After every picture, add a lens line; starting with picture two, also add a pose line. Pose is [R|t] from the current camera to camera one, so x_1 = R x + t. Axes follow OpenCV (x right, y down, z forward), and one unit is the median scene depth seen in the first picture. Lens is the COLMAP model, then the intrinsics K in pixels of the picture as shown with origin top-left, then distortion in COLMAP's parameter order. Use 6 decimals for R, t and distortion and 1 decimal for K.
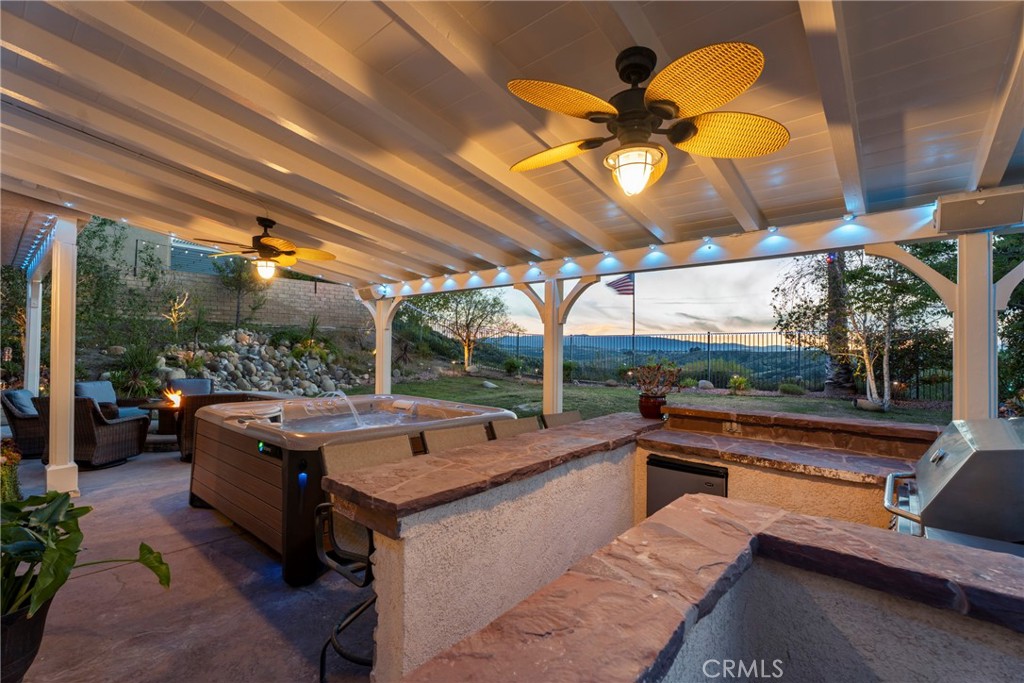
lens RADIAL K [[465.1, 0, 512.0], [0, 465.1, 341.5], [0, 0, 1]] dist [0.002570, 0.000167]
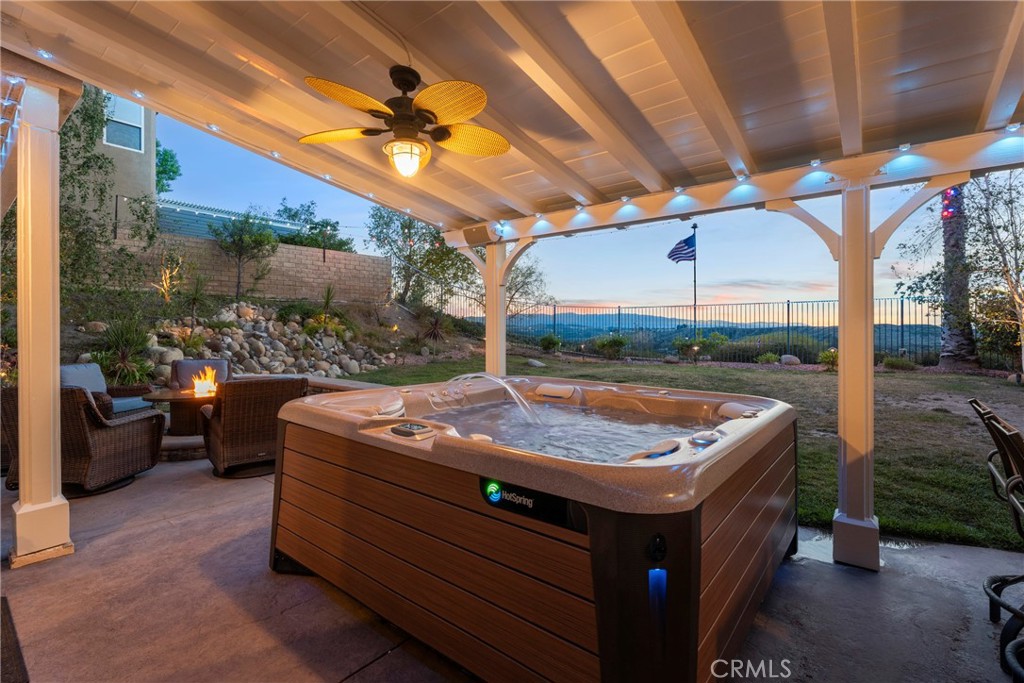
lens RADIAL K [[464.9, 0, 509.6], [0, 464.9, 326.5], [0, 0, 1]] dist [0.001783, 0.000091]
pose [[0.999196, -0.009521, 0.038956, -0.149149], [0.009068, 0.999889, 0.011780, 0.014929], [-0.039063, -0.011417, 0.999172, 0.147423]]
